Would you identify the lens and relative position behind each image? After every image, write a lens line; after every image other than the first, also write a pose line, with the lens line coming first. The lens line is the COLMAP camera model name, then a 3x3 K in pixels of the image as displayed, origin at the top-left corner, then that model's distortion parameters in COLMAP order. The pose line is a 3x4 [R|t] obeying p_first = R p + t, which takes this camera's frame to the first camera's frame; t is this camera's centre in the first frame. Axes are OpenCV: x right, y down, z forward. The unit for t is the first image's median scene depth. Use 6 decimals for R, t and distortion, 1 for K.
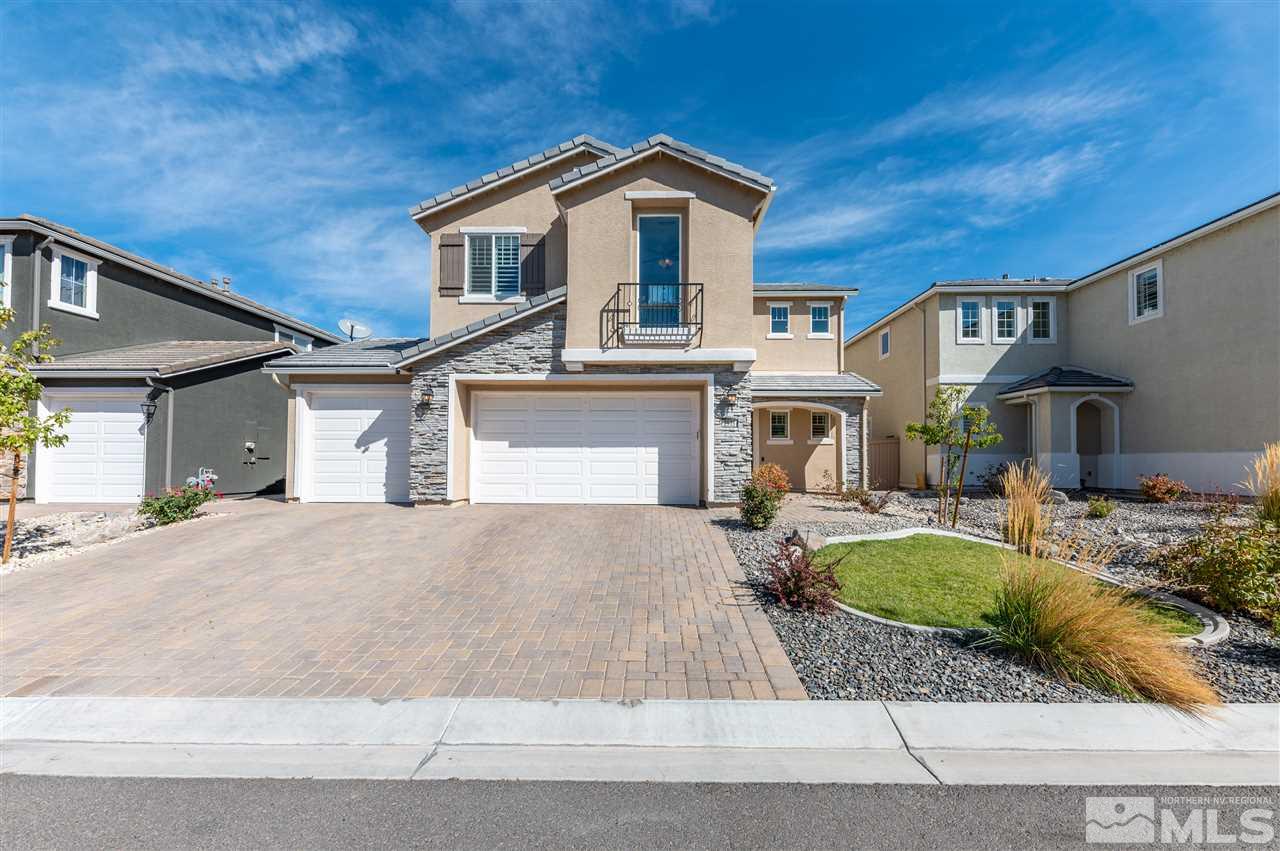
lens RADIAL K [[472.4, 0, 654.0], [0, 472.4, 447.2], [0, 0, 1]] dist [0.008905, -0.001165]
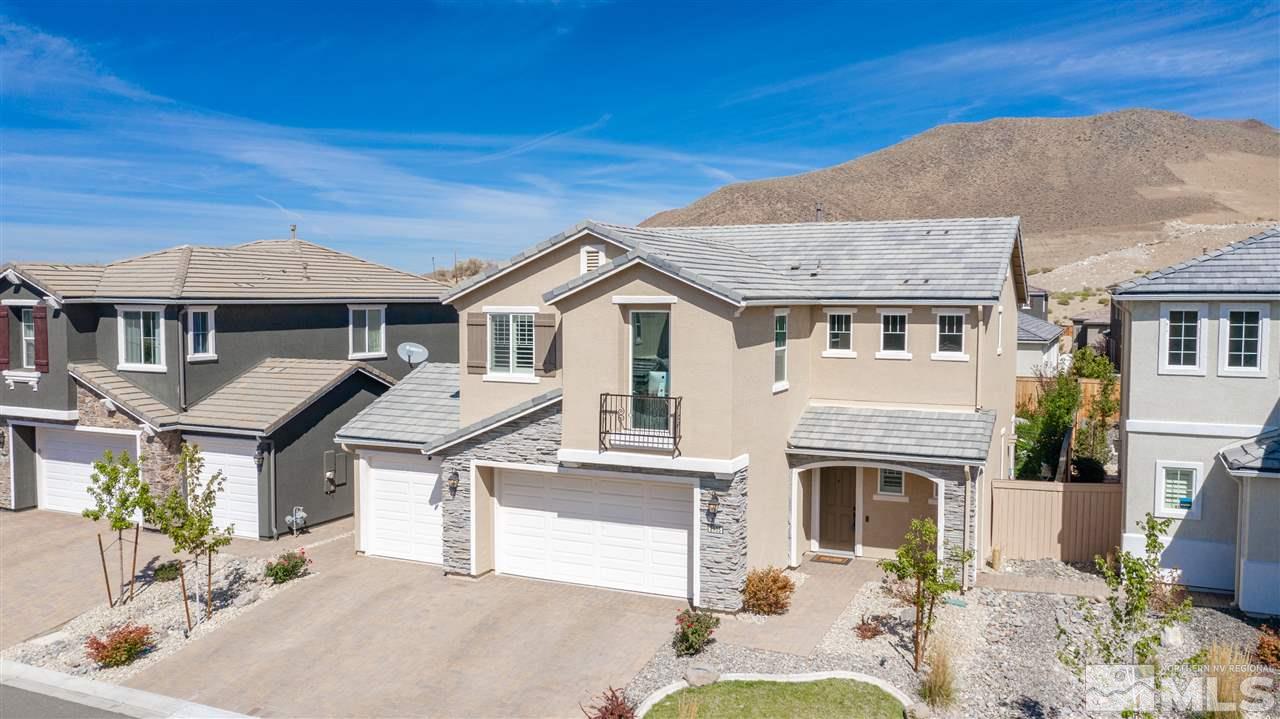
lens RADIAL K [[1033.7, 0, 648.2], [0, 1033.7, 340.4], [0, 0, 1]] dist [-0.015126, 0.023405]
pose [[0.916187, 0.016513, -0.400410, 0.831519], [0.011959, 0.997579, 0.068503, -0.554227], [0.400572, -0.067550, 0.913772, -0.919772]]
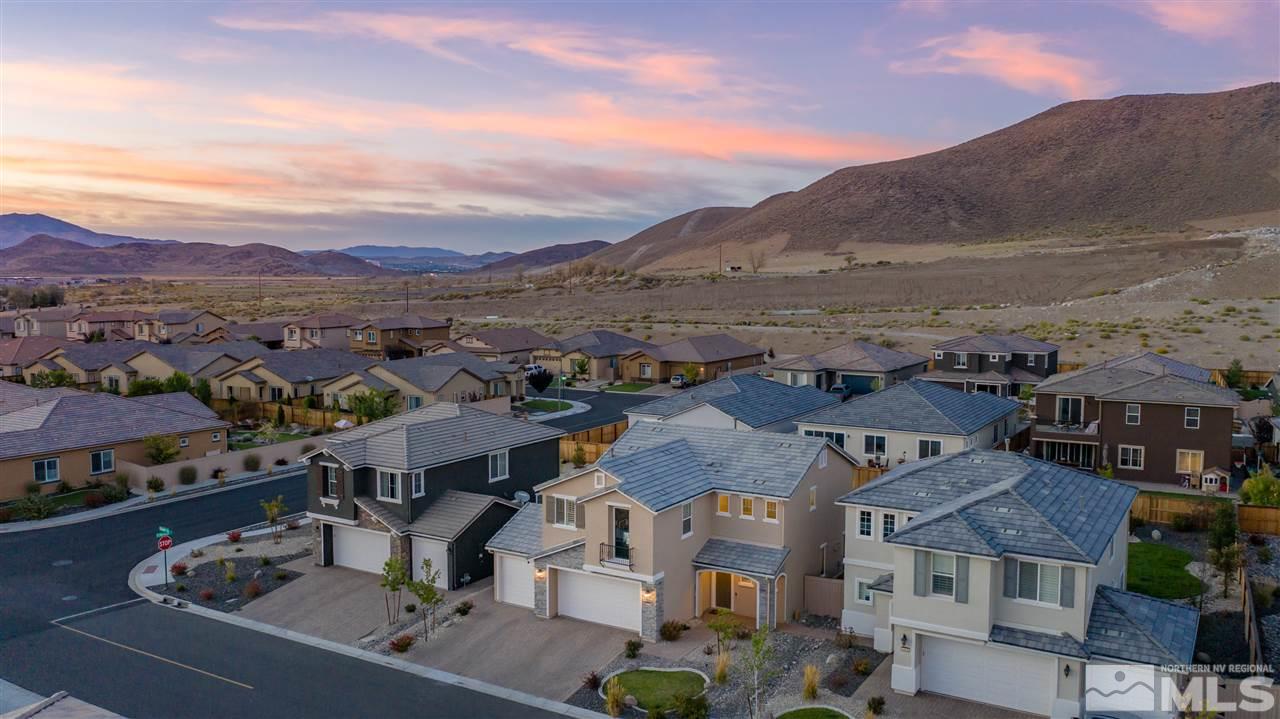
lens RADIAL K [[1033.7, 0, 648.5], [0, 1033.7, 361.1], [0, 0, 1]] dist [-0.015126, 0.023405]
pose [[0.864509, 0.043828, -0.500703, 2.454218], [0.014992, 0.993499, 0.112849, -1.673739], [0.502394, -0.105066, 0.858232, -2.954817]]
